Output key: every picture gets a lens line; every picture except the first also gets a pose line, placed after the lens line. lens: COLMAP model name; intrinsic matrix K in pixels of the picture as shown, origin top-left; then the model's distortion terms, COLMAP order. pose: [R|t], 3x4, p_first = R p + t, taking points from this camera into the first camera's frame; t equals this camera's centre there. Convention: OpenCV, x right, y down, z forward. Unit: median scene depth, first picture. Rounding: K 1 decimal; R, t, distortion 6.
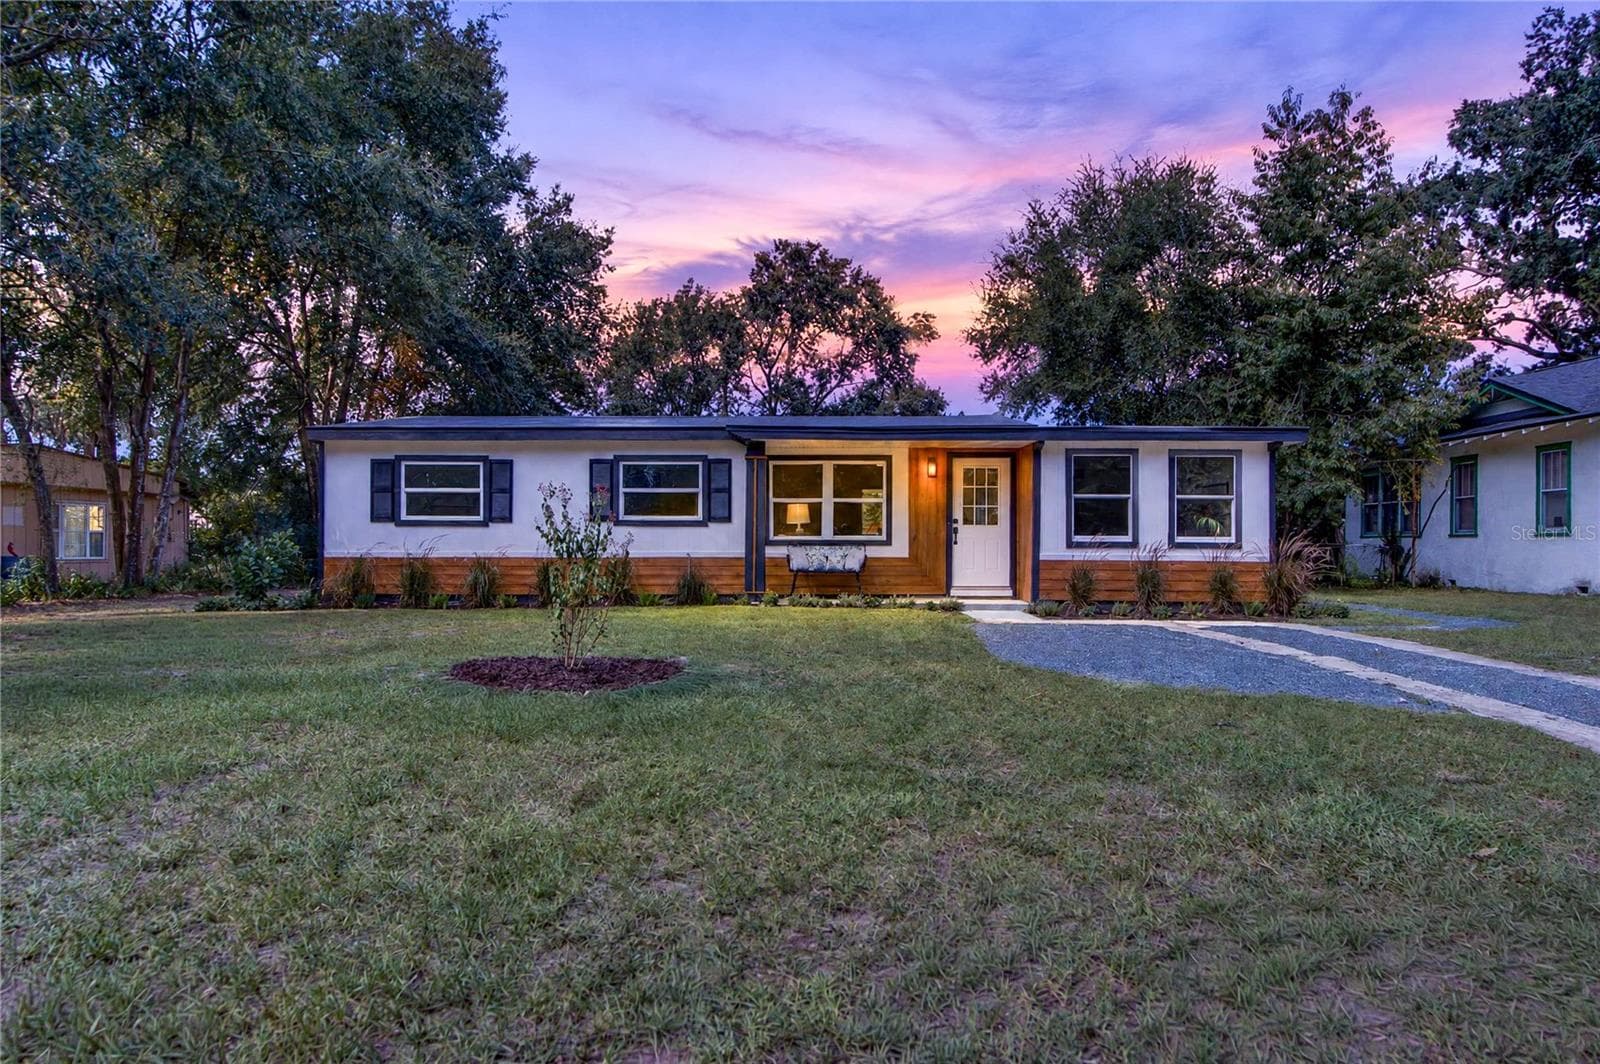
lens RADIAL K [[1123.2, 0, 800.7], [0, 1123.2, 534.2], [0, 0, 1]] dist [0.006097, -0.010365]
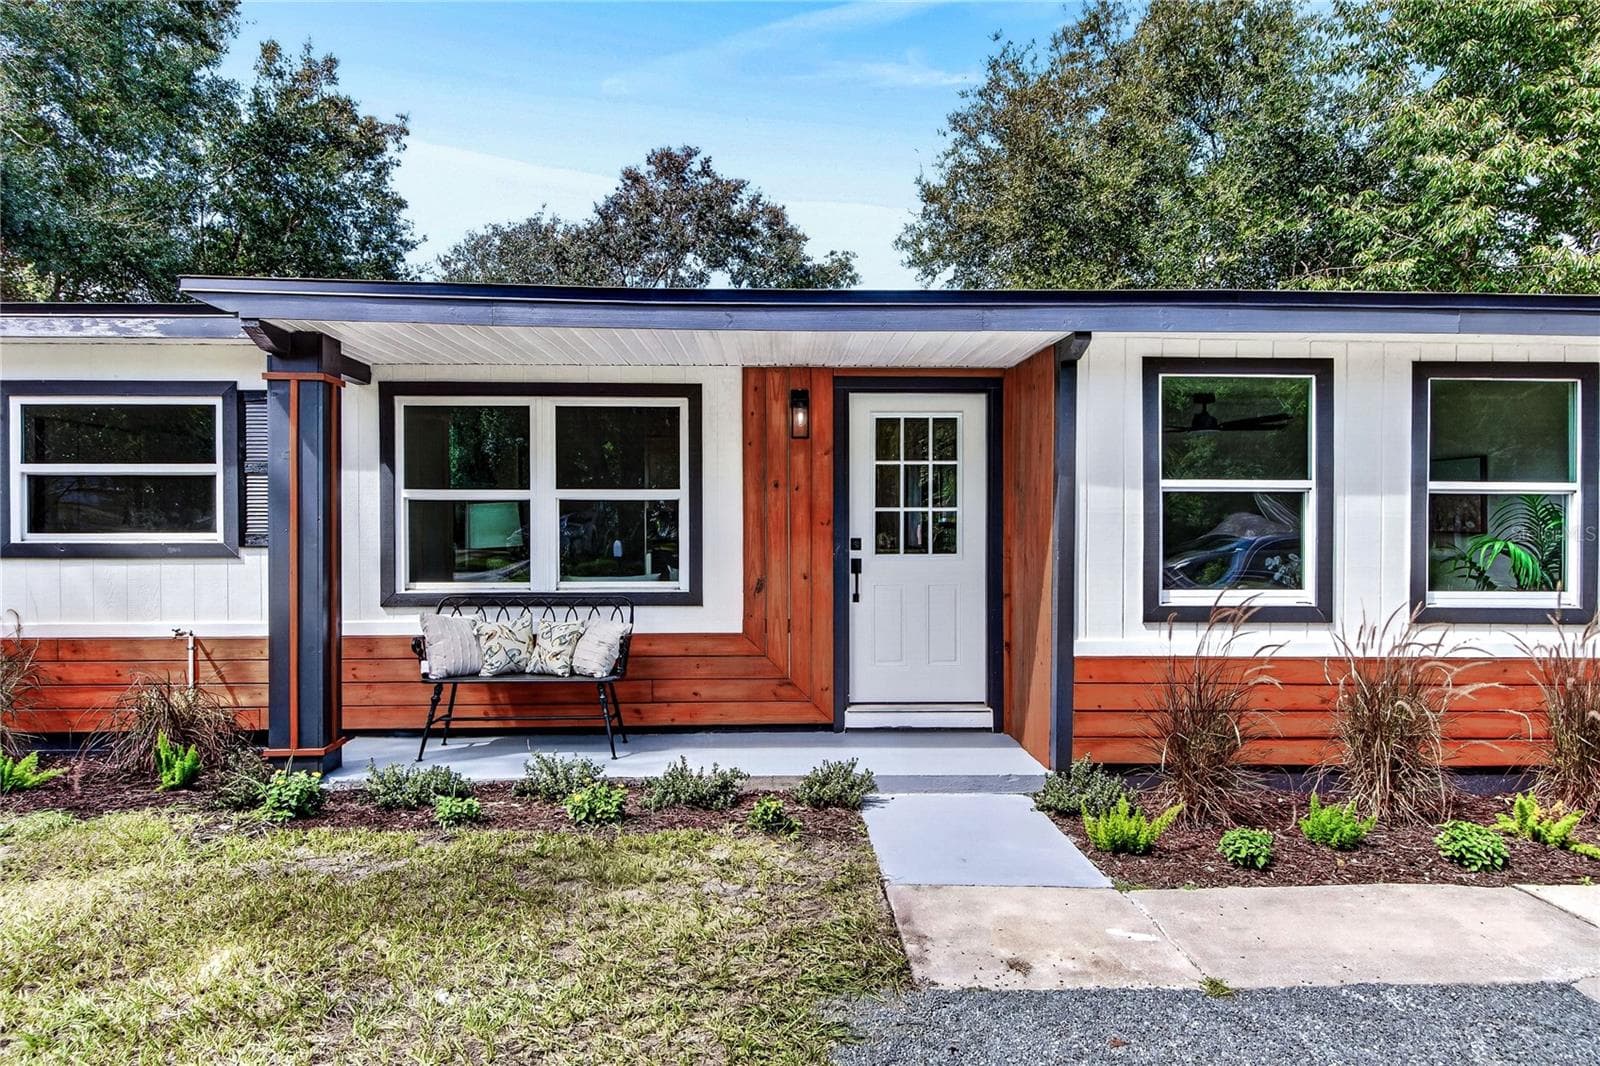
lens RADIAL K [[1123.2, 0, 788.7], [0, 1123.2, 541.0], [0, 0, 1]] dist [0.006097, -0.010365]
pose [[0.998745, -0.002569, 0.050016, 0.092113], [0.001658, 0.999832, 0.018244, -0.020807], [-0.050055, -0.018138, 0.998582, 0.587522]]
